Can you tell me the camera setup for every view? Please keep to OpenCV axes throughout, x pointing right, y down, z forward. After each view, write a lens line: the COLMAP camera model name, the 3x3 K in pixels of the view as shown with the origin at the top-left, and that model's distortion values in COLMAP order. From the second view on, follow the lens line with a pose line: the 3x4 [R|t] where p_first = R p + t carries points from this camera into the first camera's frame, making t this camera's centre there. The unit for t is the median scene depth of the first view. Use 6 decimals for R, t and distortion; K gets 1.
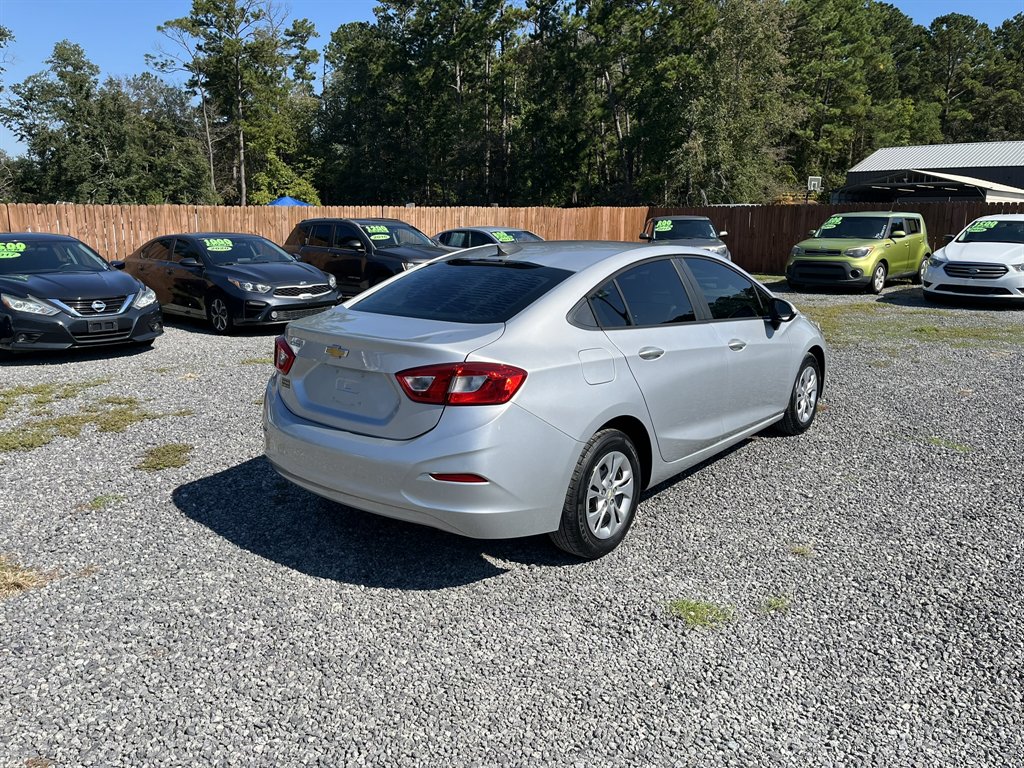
lens RADIAL K [[799.7, 0, 512.3], [0, 799.7, 353.9], [0, 0, 1]] dist [0.099583, -0.155654]
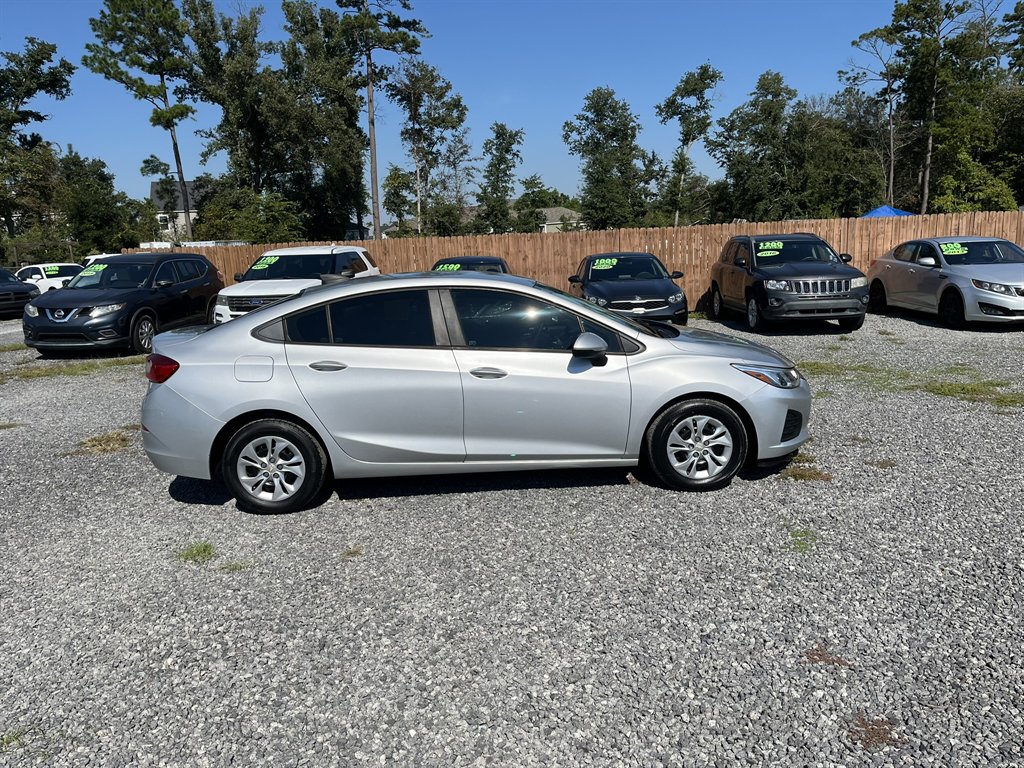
lens RADIAL K [[799.7, 0, 512.3], [0, 799.7, 353.9], [0, 0, 1]] dist [0.099583, -0.155654]
pose [[0.642666, 0.087107, -0.761178, 0.099679], [-0.094205, 0.994961, 0.034323, -0.006906], [0.760333, 0.049648, 0.647634, 0.031630]]
